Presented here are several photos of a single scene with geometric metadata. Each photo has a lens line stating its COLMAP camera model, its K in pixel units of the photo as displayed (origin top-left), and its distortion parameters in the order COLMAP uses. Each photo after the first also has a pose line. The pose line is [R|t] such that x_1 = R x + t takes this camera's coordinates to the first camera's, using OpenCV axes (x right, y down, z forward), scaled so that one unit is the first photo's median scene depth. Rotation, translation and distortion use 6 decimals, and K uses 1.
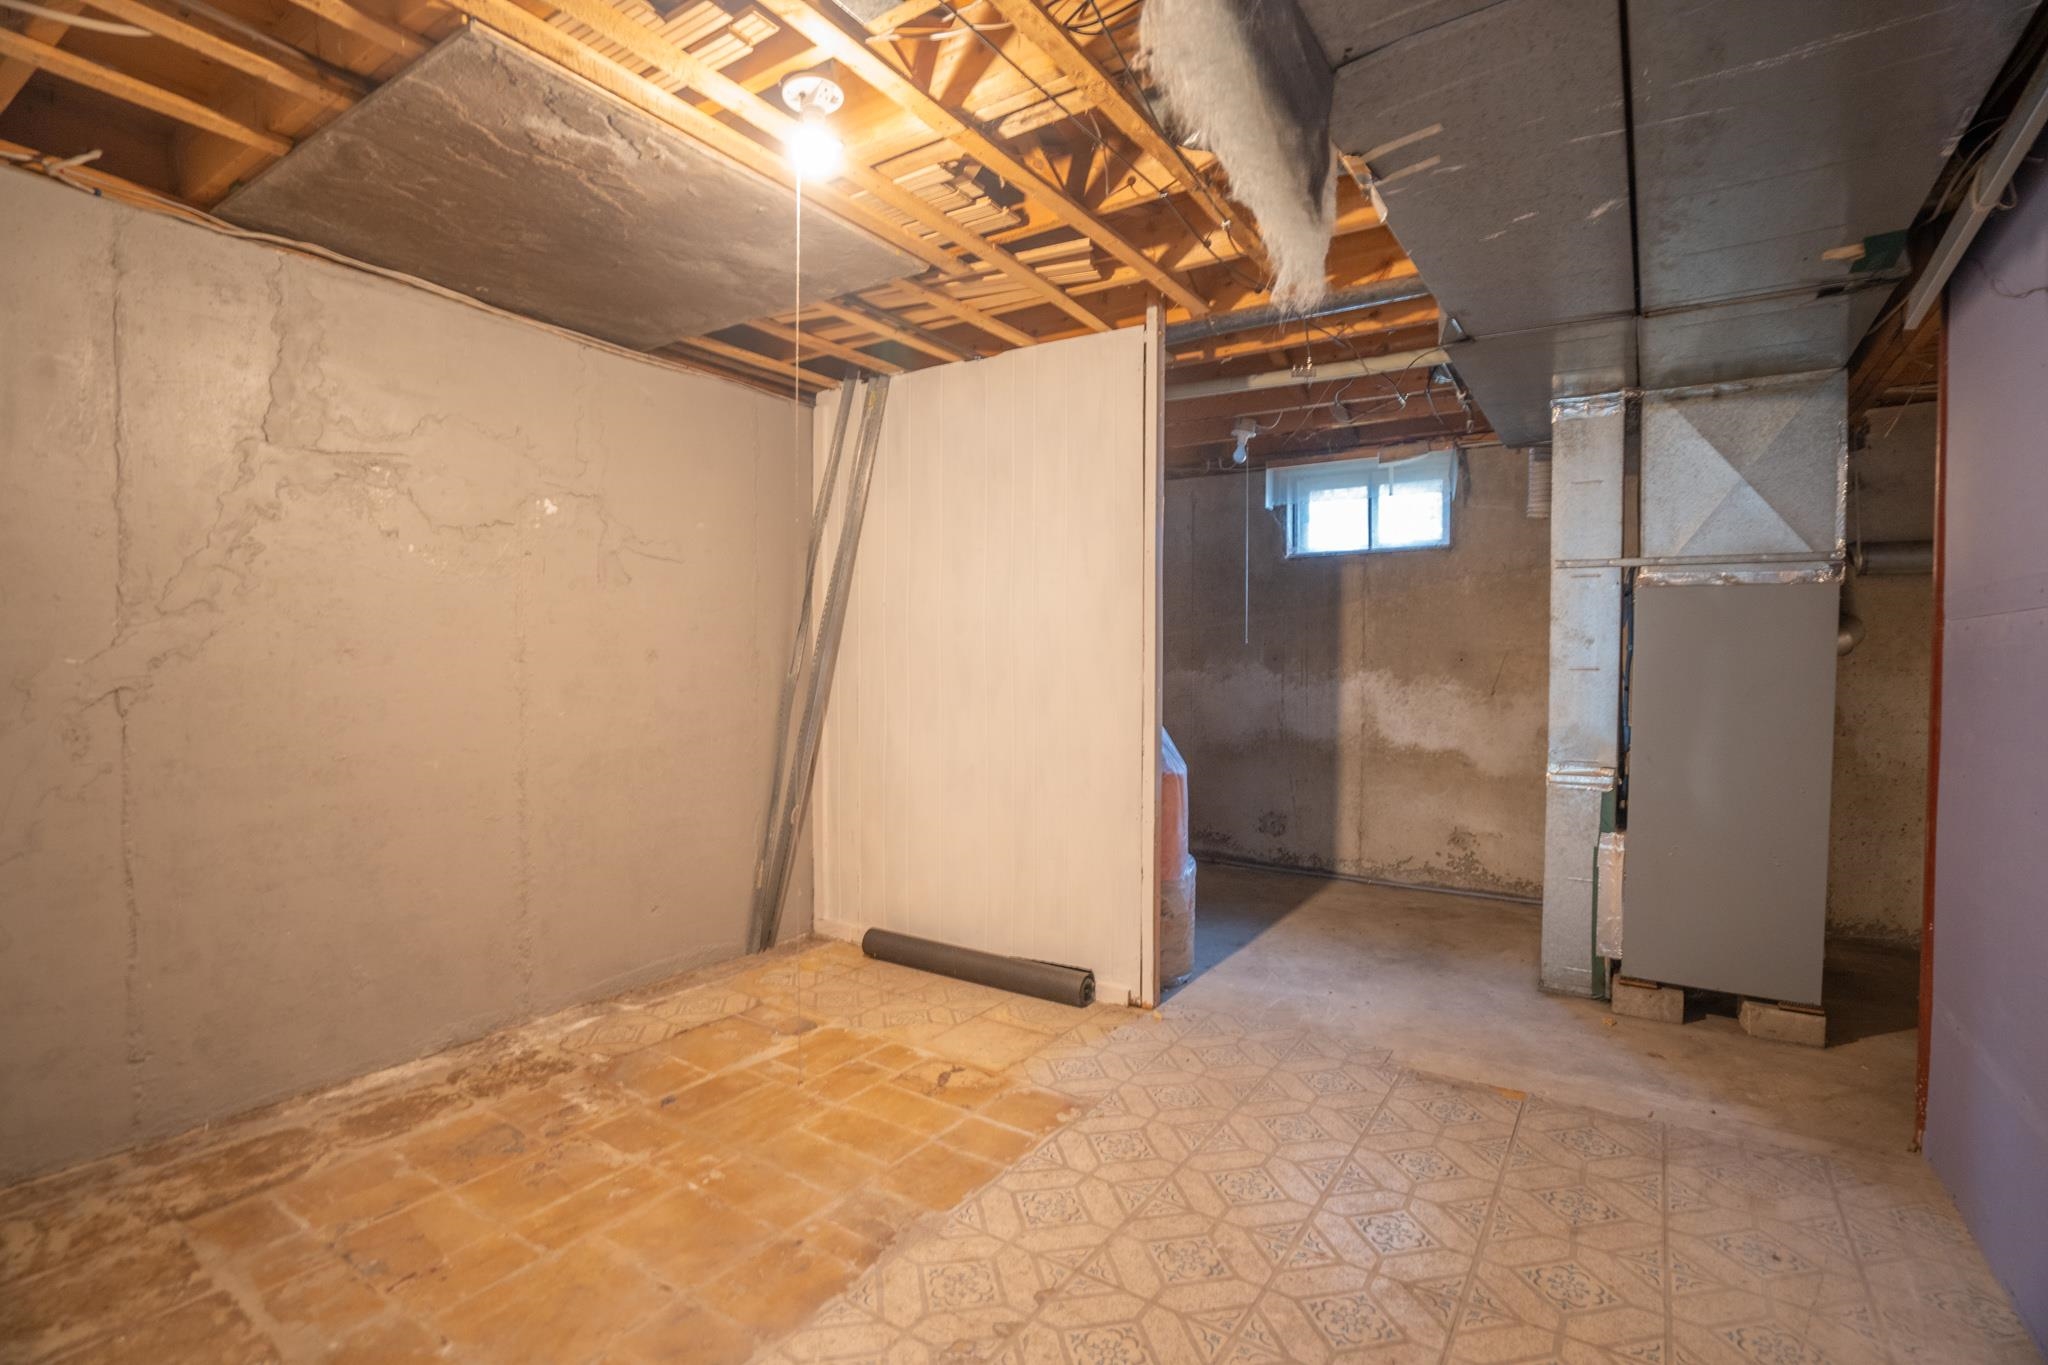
lens RADIAL K [[960.7, 0, 1025.2], [0, 960.7, 683.3], [0, 0, 1]] dist [-0.001285, 0.001923]
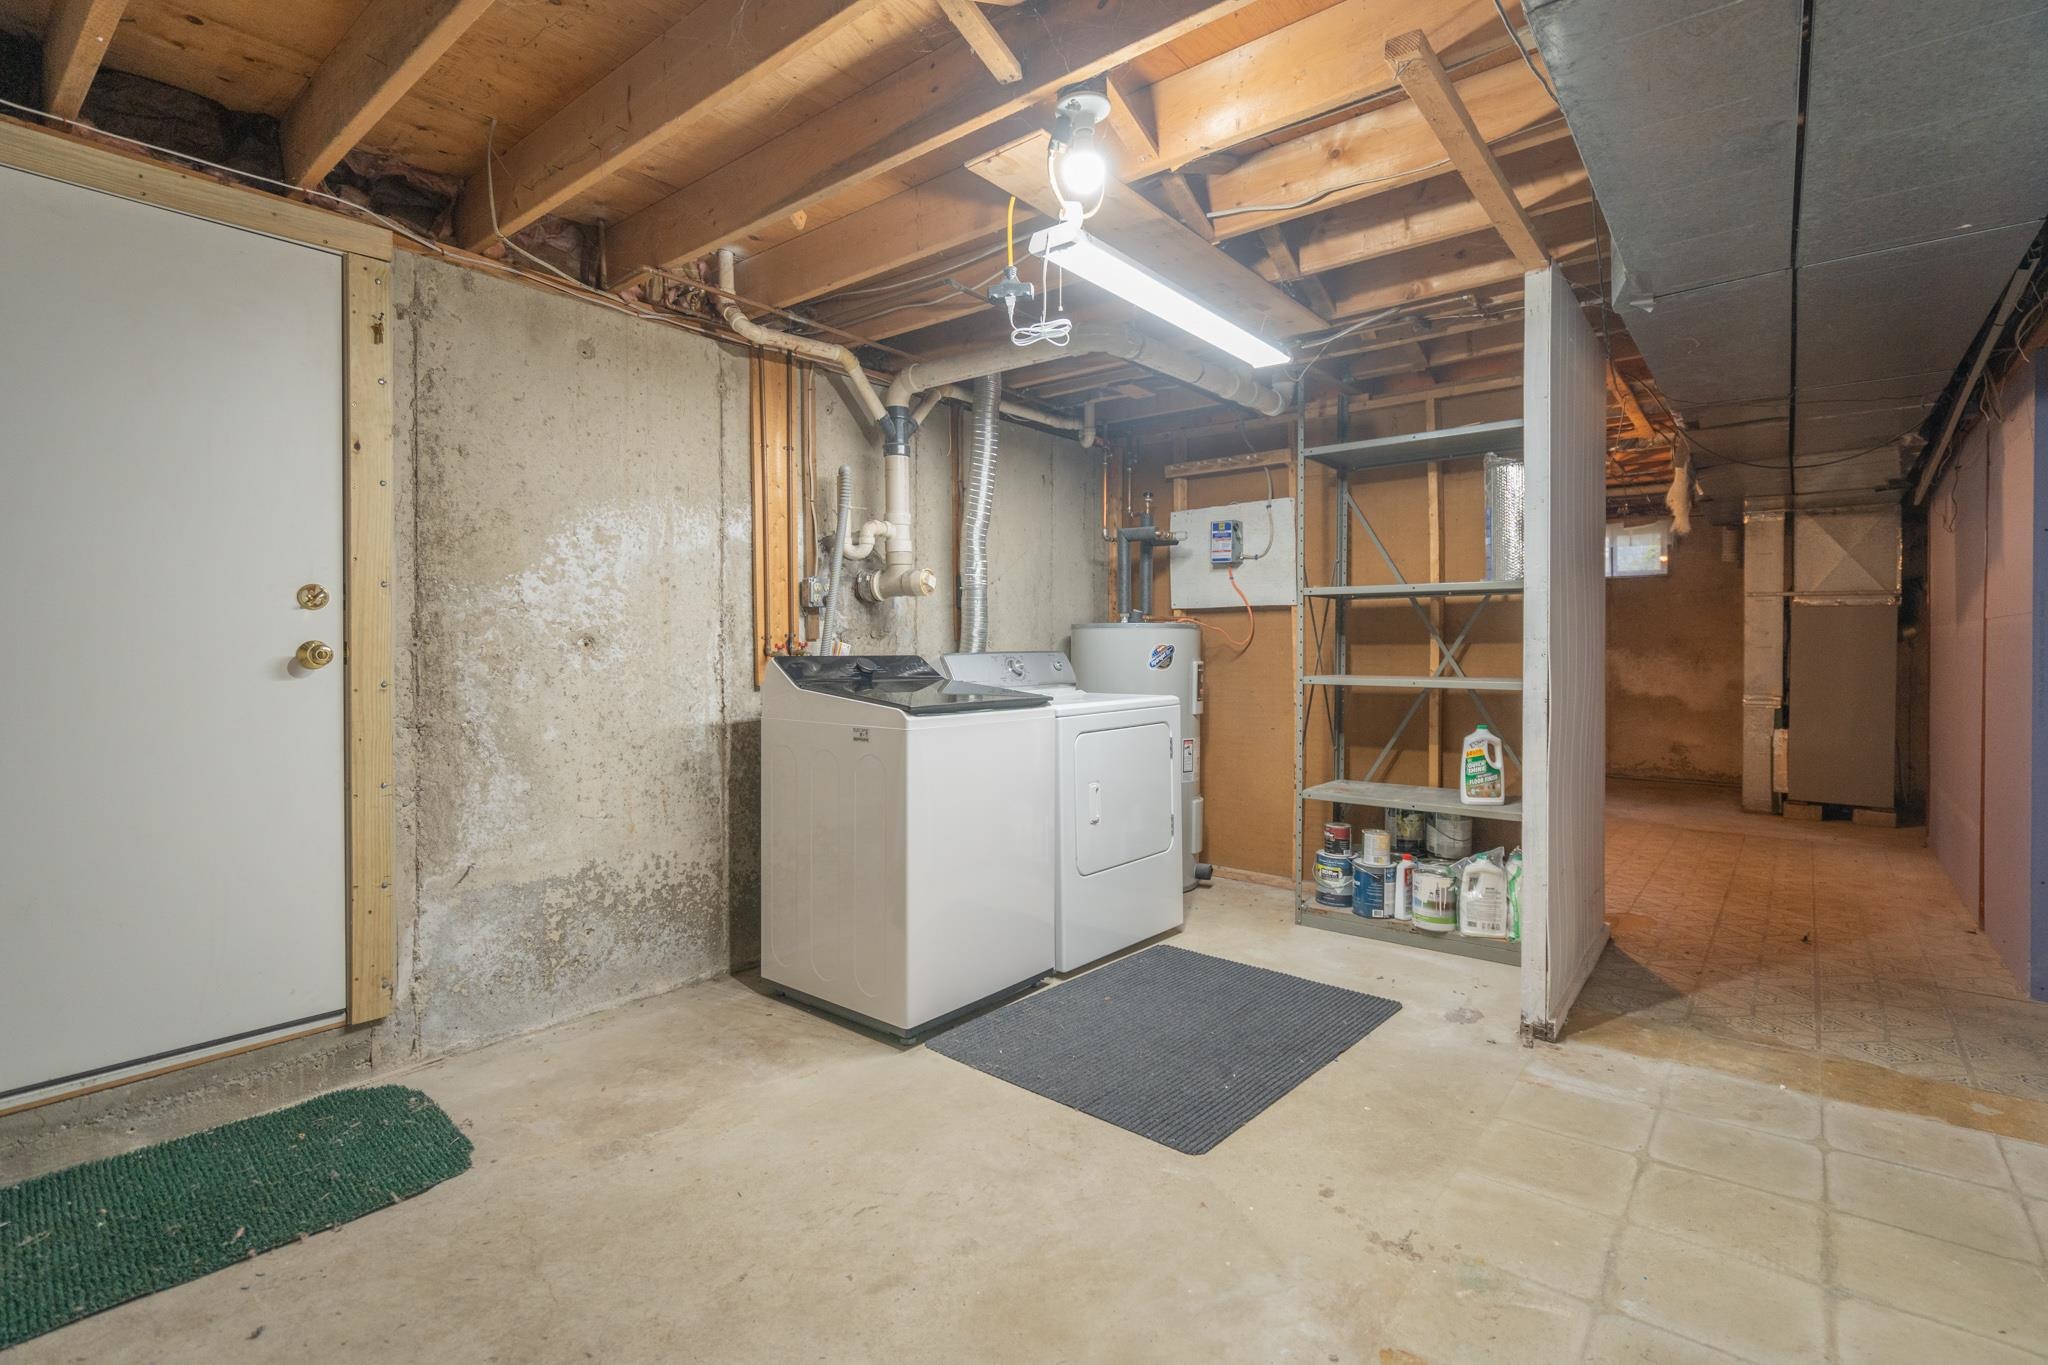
lens RADIAL K [[960.7, 0, 997.2], [0, 960.7, 654.8], [0, 0, 1]] dist [-0.001285, 0.001923]
pose [[0.993016, -0.009897, -0.117568, -0.768215], [0.008683, 0.999904, -0.010831, 0.008369], [0.117664, 0.009735, 0.993006, -1.171860]]
